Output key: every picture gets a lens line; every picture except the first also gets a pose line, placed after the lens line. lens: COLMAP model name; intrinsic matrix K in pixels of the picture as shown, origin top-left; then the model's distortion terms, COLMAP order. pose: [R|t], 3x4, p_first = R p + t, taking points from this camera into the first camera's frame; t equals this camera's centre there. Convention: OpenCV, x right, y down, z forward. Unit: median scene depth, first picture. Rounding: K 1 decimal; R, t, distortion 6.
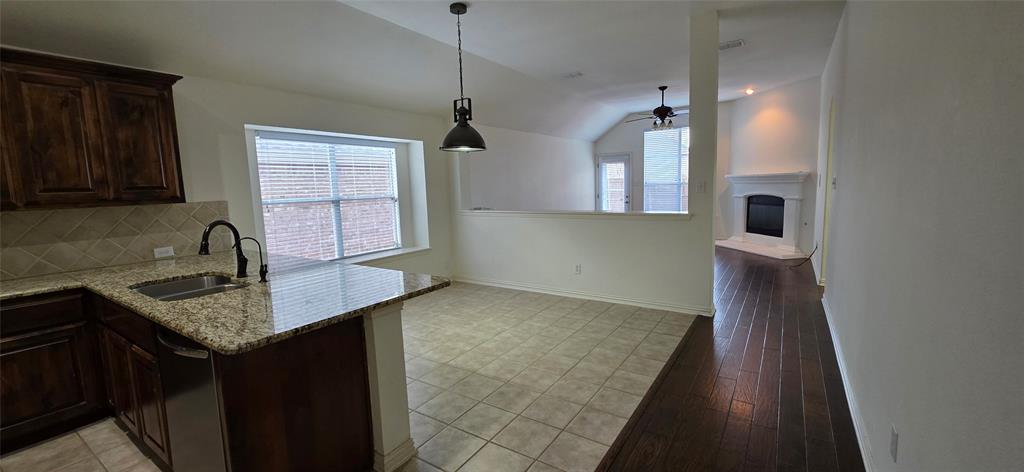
lens RADIAL K [[408.0, 0, 512.0], [0, 408.0, 236.0], [0, 0, 1]] dist [-0.001080, -0.000050]
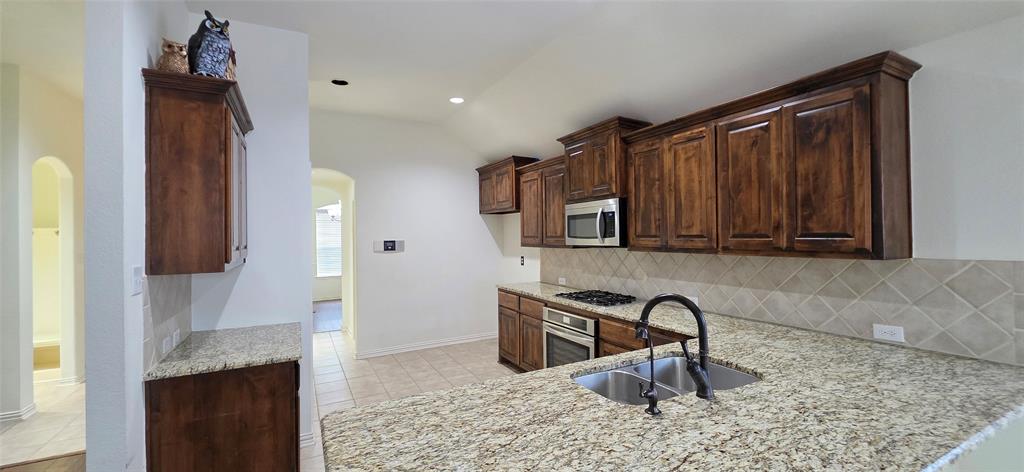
lens RADIAL K [[408.0, 0, 512.0], [0, 408.0, 236.0], [0, 0, 1]] dist [-0.001080, -0.000050]
pose [[-0.472882, 0.037933, -0.880309, -0.017830], [-0.081783, 0.992871, 0.086715, -0.158181], [0.877322, 0.113000, -0.466409, 1.015378]]
